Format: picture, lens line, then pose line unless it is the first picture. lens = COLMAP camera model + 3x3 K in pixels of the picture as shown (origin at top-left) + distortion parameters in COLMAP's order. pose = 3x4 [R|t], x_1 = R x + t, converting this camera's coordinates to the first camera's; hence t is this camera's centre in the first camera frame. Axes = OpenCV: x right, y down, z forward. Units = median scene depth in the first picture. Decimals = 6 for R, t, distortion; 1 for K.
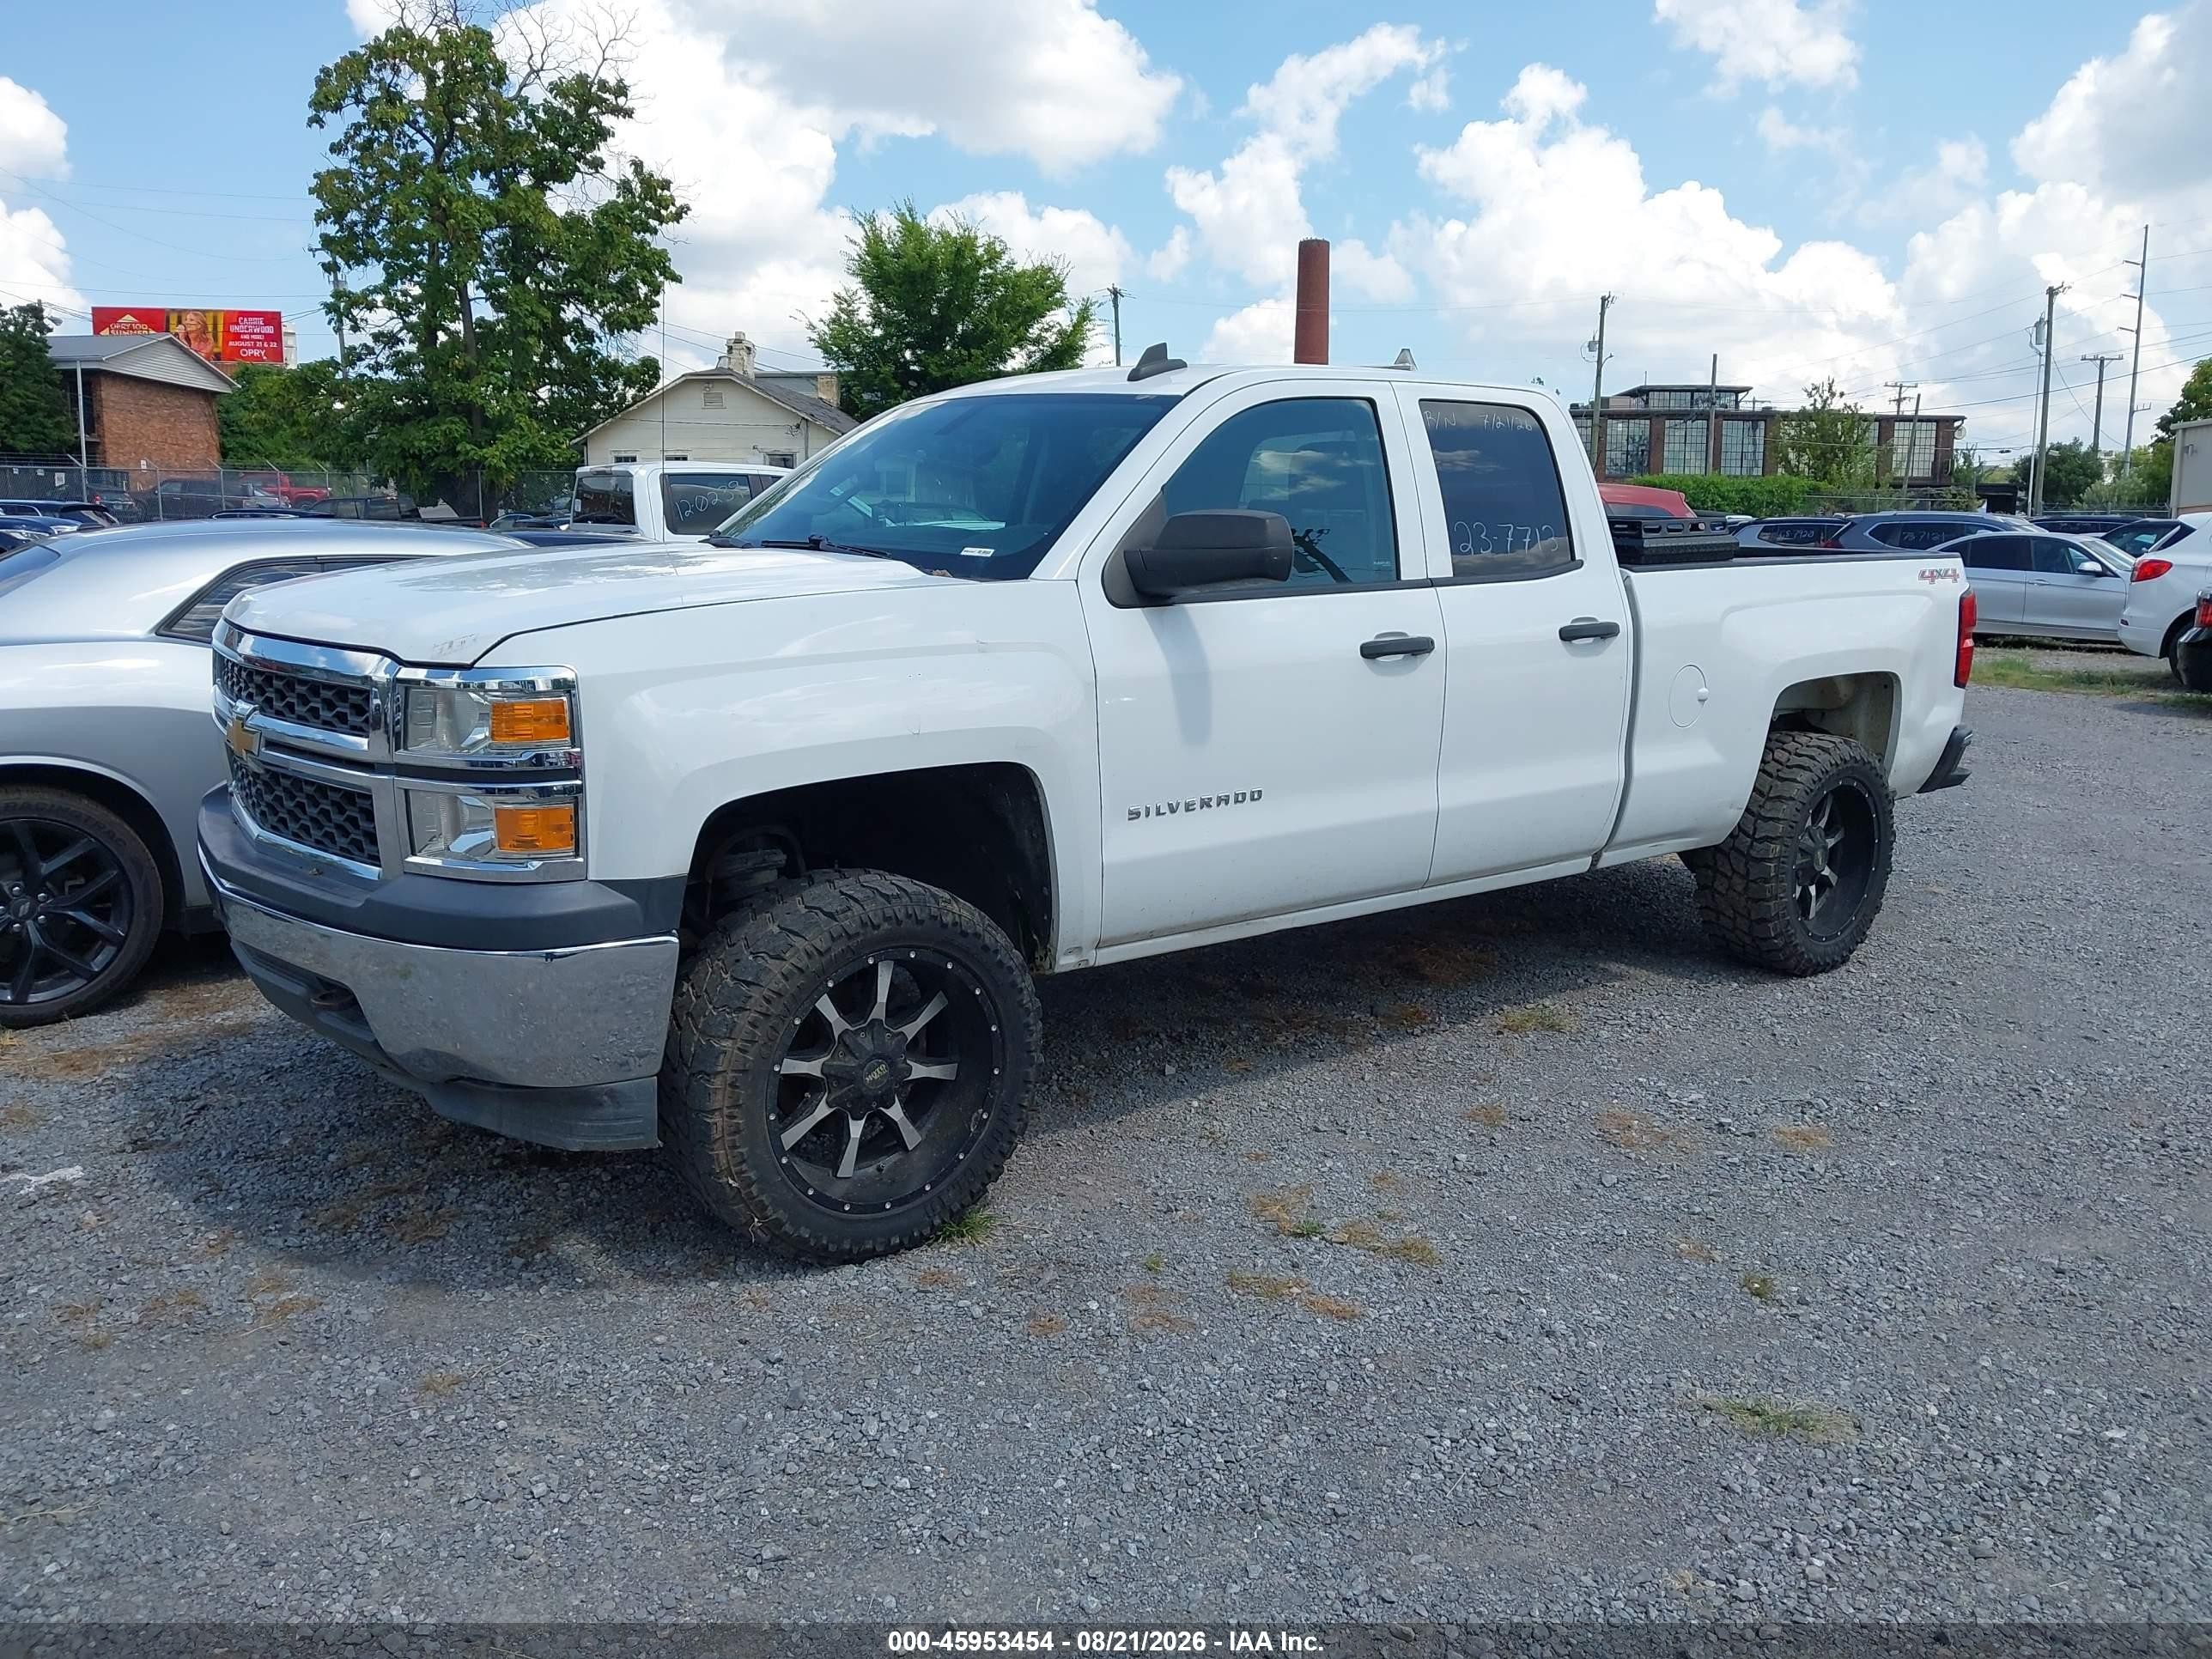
lens RADIAL K [[1867.4, 0, 1106.0], [0, 1867.4, 829.5], [0, 0, 1]] dist [0.069333, 0.004481]
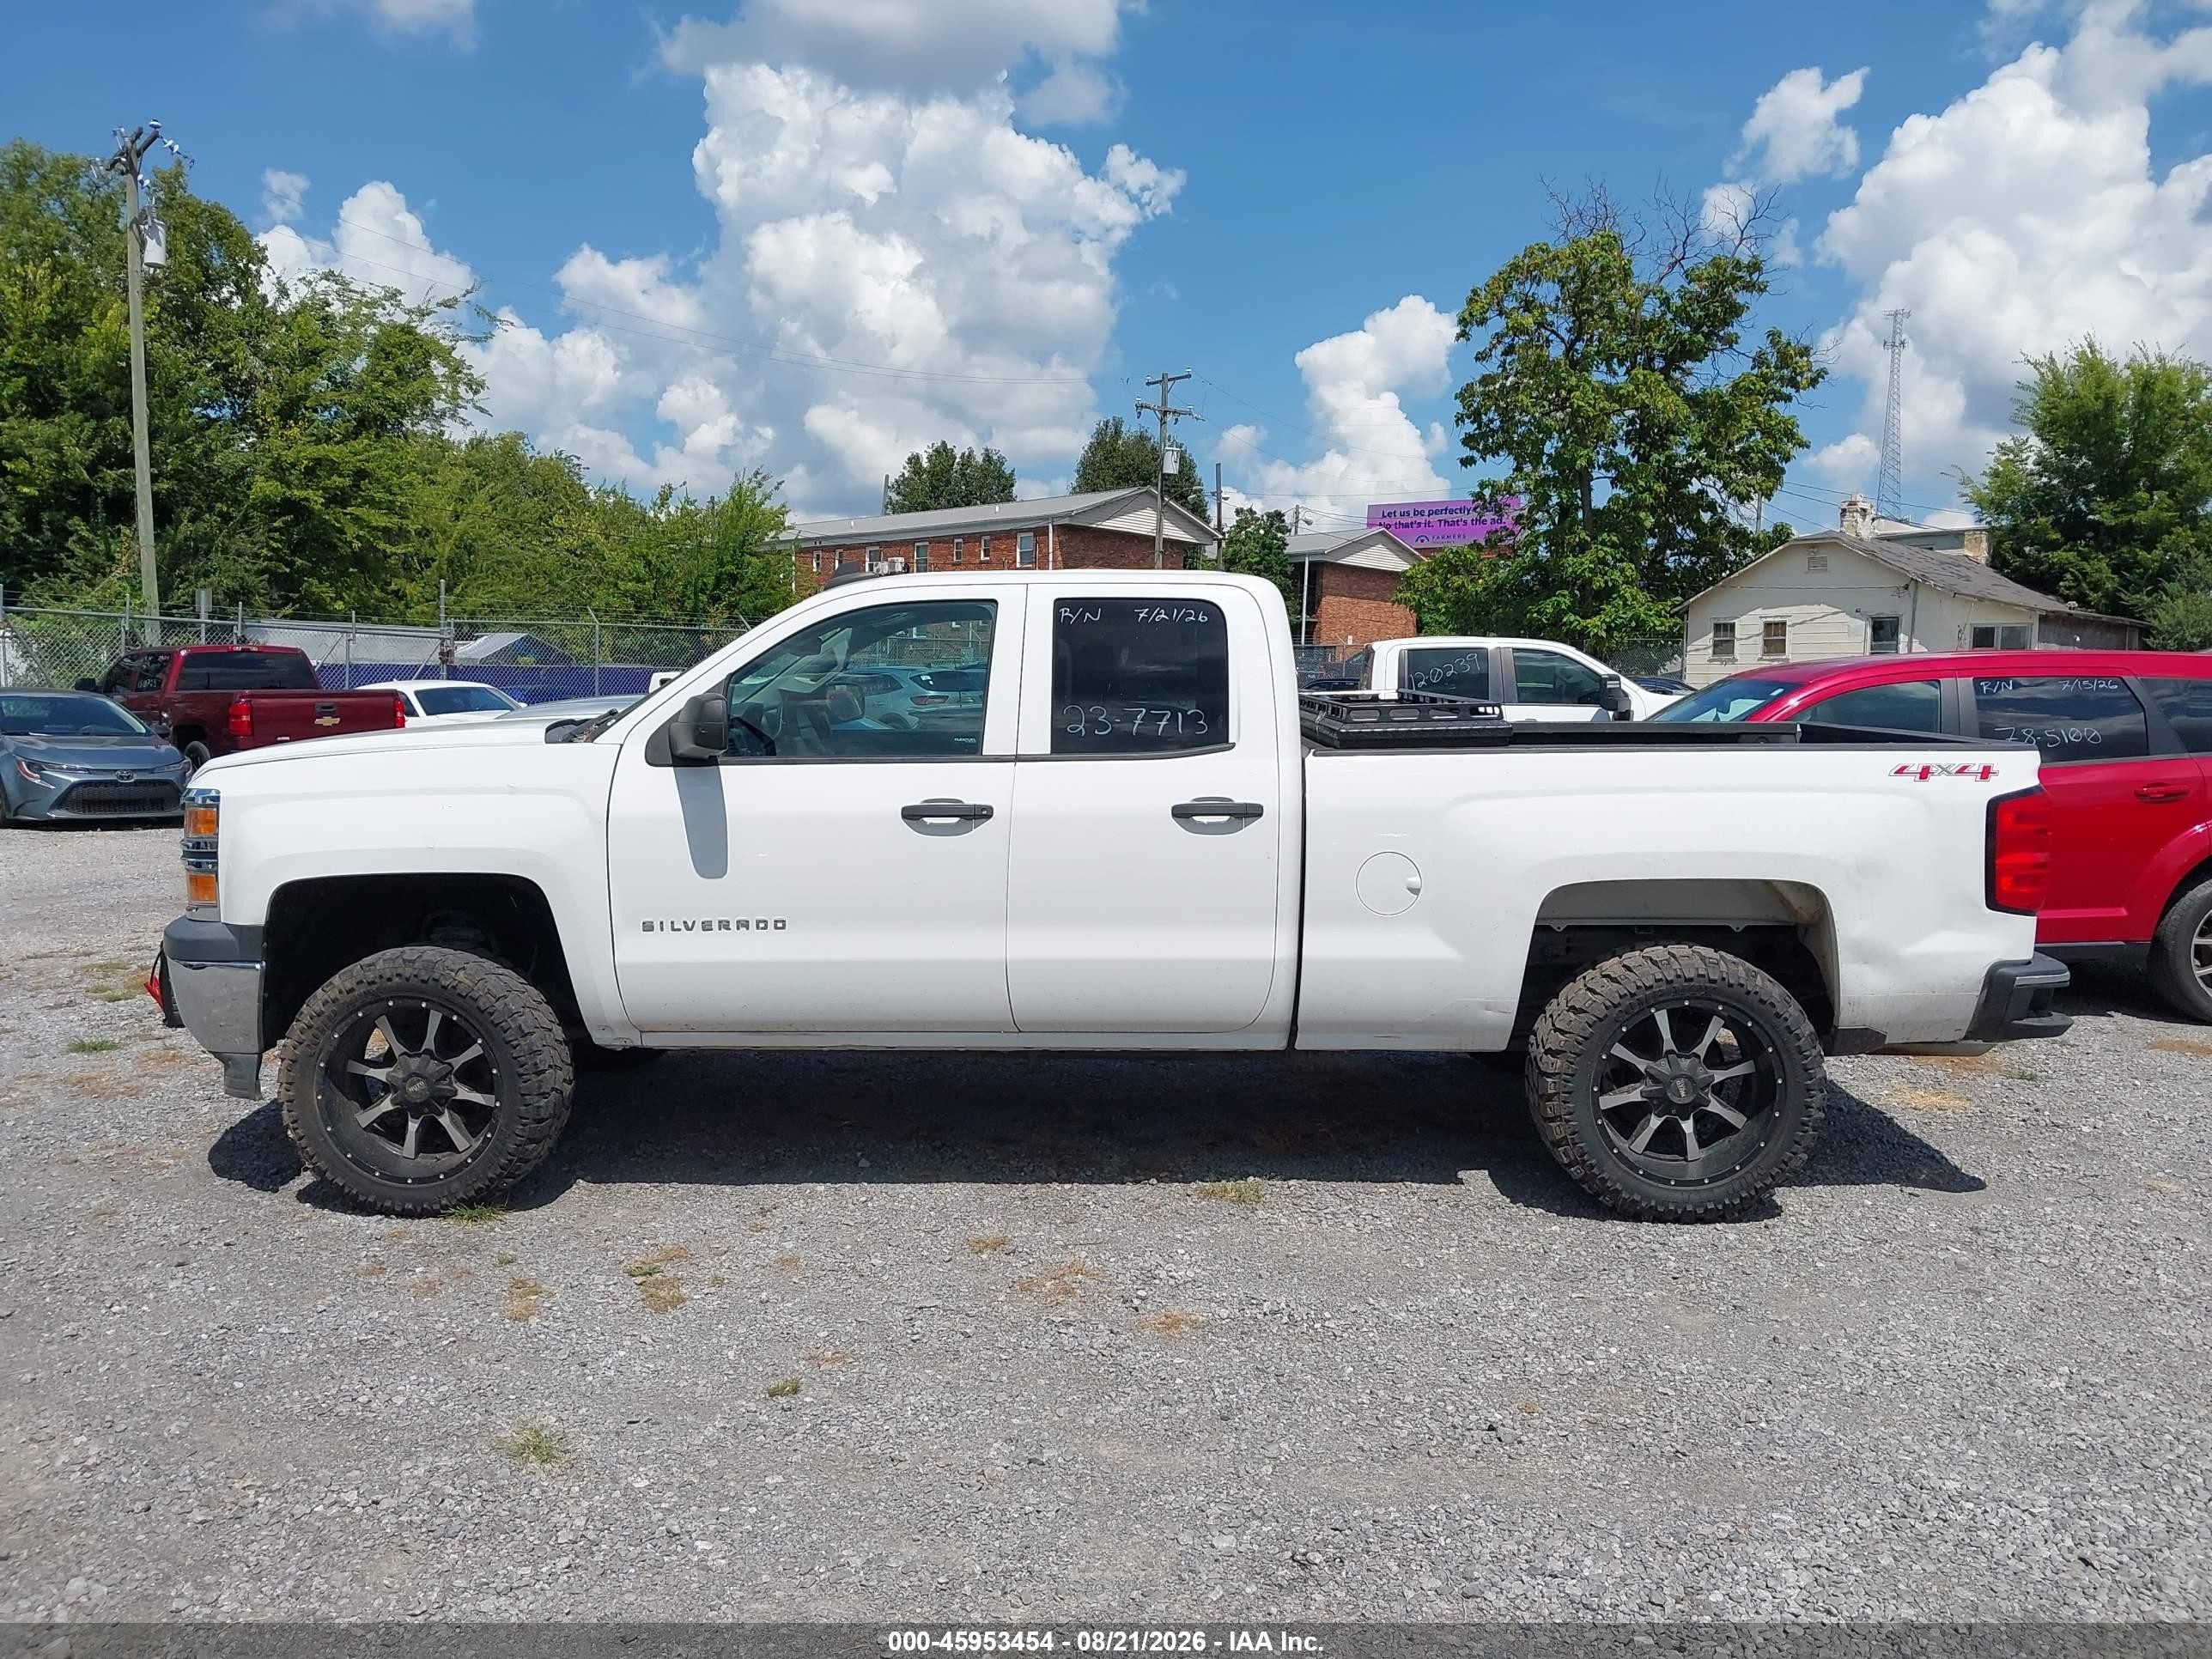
lens RADIAL K [[1934.5, 0, 1106.0], [0, 1934.5, 829.5], [0, 0, 1]] dist [0.012270, 0.003051]
pose [[0.775610, 0.054722, -0.628836, 0.147123], [-0.109764, 0.992750, -0.048993, -0.005869], [0.621596, 0.107023, 0.775993, 0.020981]]
